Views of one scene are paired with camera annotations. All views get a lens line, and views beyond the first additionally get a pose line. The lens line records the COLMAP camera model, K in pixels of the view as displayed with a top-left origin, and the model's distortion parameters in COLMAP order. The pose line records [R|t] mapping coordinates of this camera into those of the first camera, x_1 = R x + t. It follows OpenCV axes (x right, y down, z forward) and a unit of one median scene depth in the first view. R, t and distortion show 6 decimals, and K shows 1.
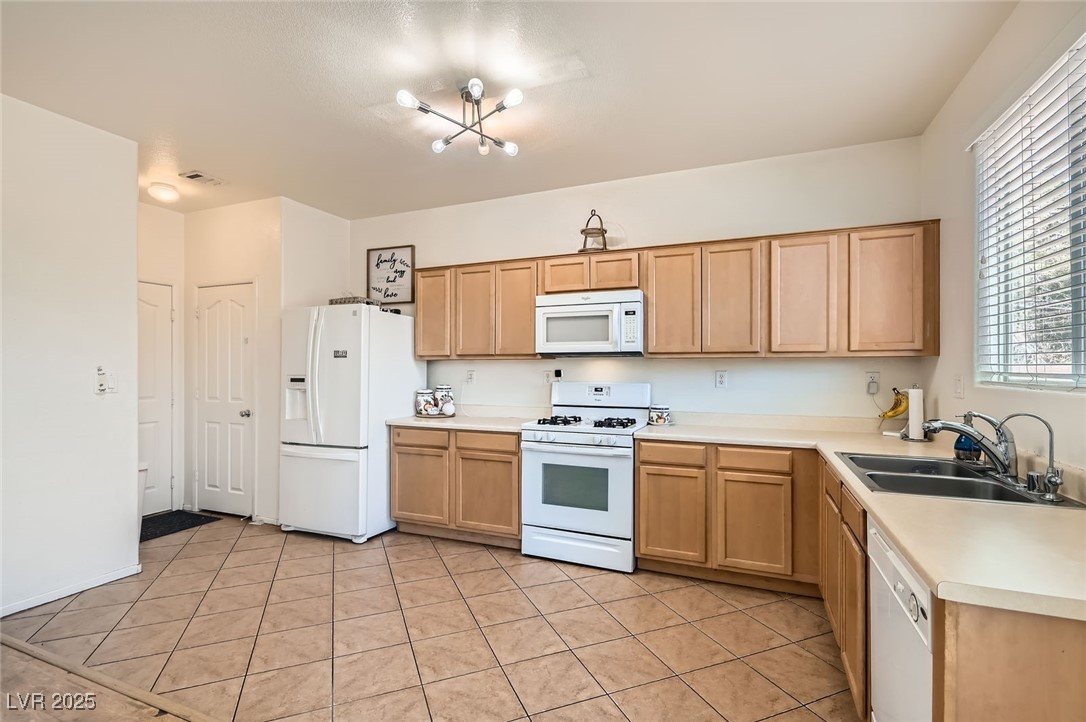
lens RADIAL K [[501.1, 0, 537.4], [0, 501.1, 364.8], [0, 0, 1]] dist [0.001266, -0.000318]
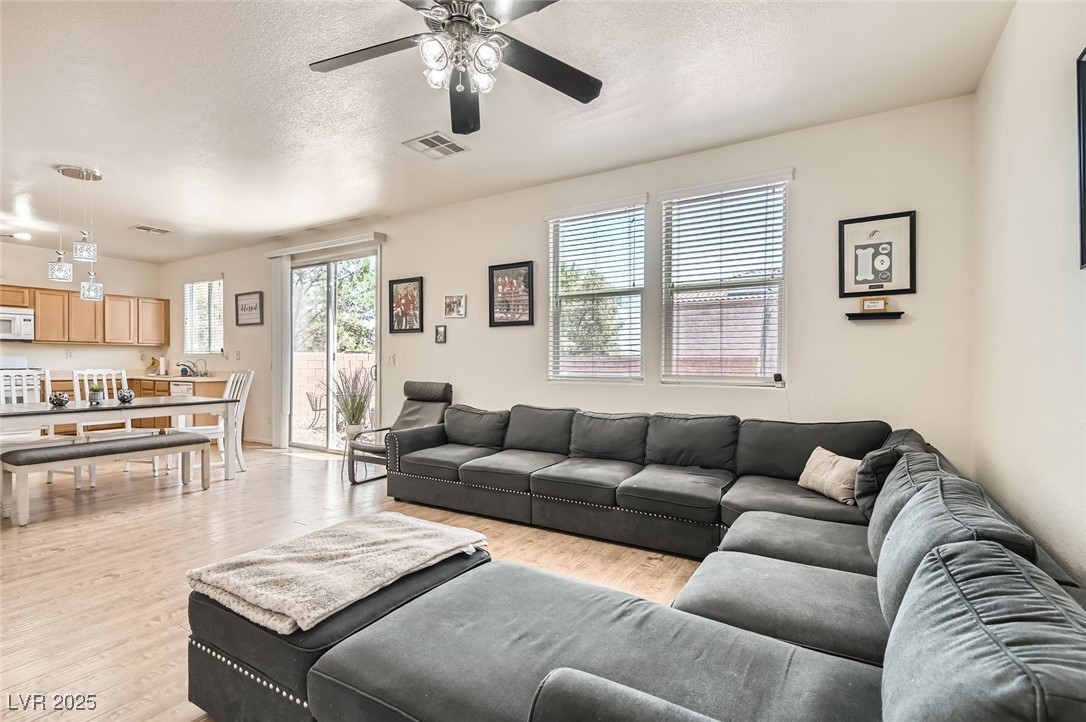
lens RADIAL K [[501.1, 0, 537.4], [0, 501.1, 364.8], [0, 0, 1]] dist [0.001266, -0.000318]
pose [[0.150060, -0.004296, 0.988667, -1.470053], [-0.008239, 0.999950, 0.005595, 0.046601], [-0.988642, -0.008986, 0.150018, -1.297334]]
